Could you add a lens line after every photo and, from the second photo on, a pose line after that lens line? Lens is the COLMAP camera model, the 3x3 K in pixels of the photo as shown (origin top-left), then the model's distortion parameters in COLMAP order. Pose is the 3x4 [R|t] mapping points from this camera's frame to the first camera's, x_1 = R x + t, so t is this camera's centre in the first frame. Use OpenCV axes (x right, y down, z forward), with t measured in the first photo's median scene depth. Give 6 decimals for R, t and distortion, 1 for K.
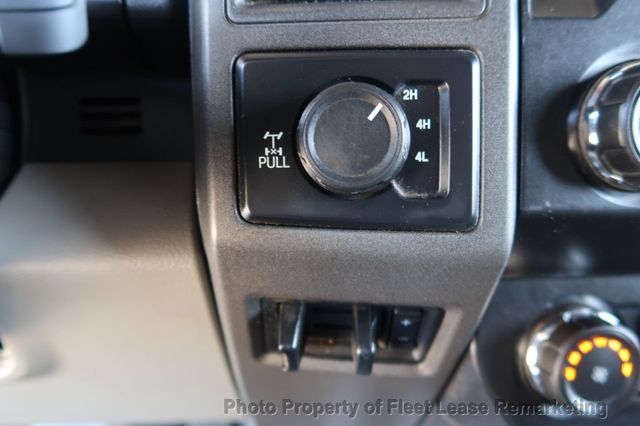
lens RADIAL K [[441.7, 0, 316.3], [0, 441.7, 212.1], [0, 0, 1]] dist [-0.019347, -0.001673]
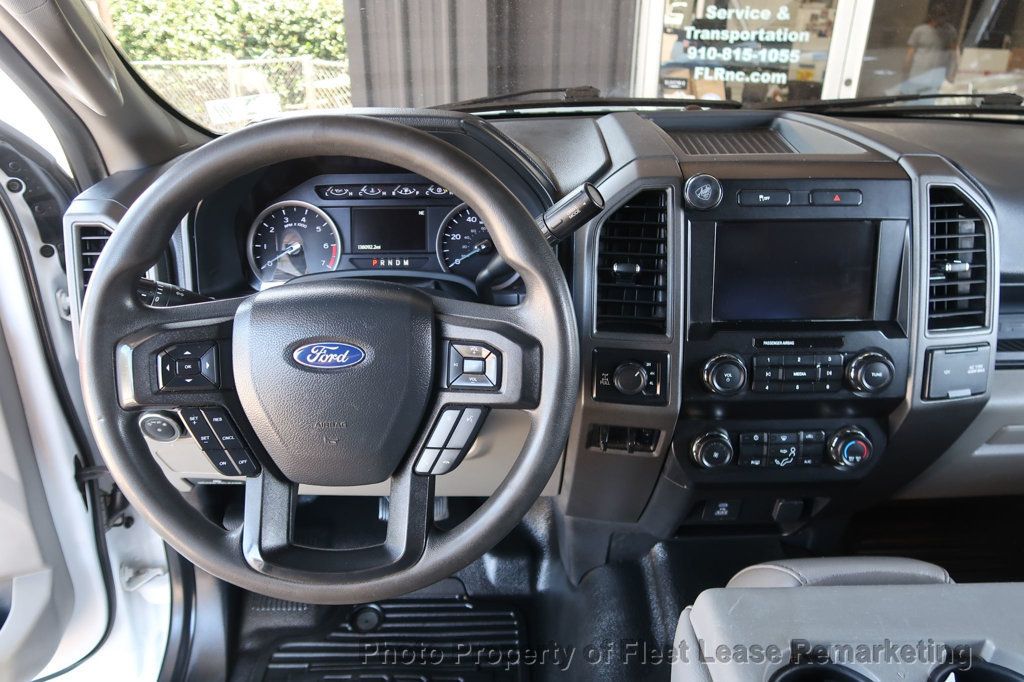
lens RADIAL K [[706.7, 0, 506.0], [0, 706.7, 339.6], [0, 0, 1]] dist [-0.019347, -0.001673]
pose [[0.997673, 0.021417, -0.064733, -0.406670], [-0.016393, 0.996883, 0.077170, -0.675898], [0.066184, -0.075930, 0.994914, -3.442190]]
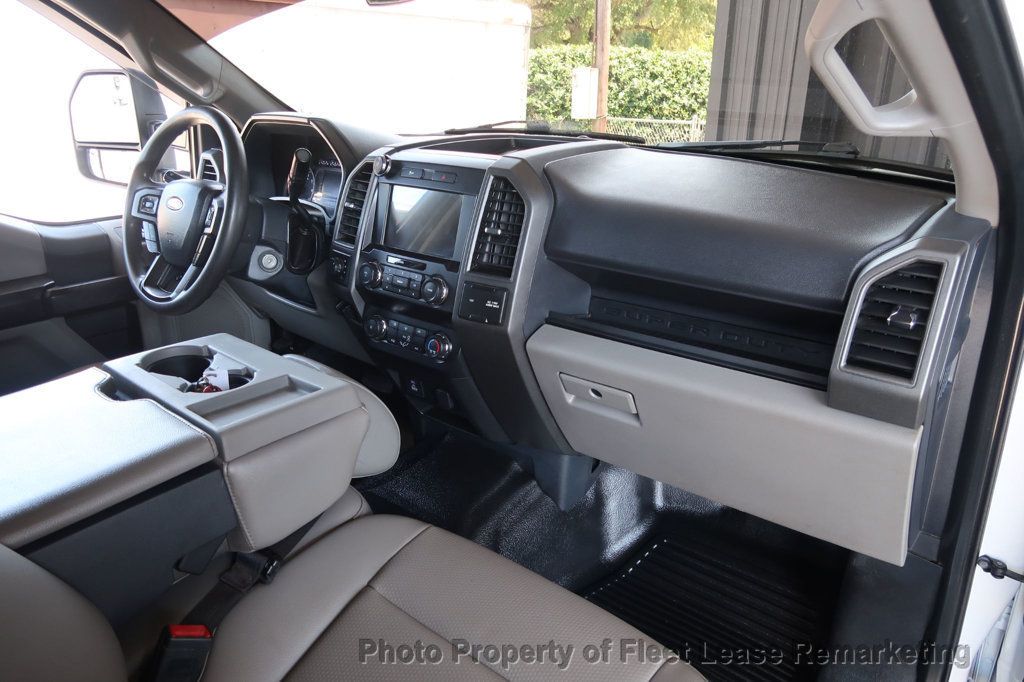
lens RADIAL K [[706.7, 0, 506.0], [0, 706.7, 339.6], [0, 0, 1]] dist [-0.019347, -0.001673]
pose [[0.712273, 0.240211, -0.659520, 6.378517], [-0.247681, 0.965189, 0.084049, -0.462679], [0.656751, 0.103484, 0.746973, -3.480964]]
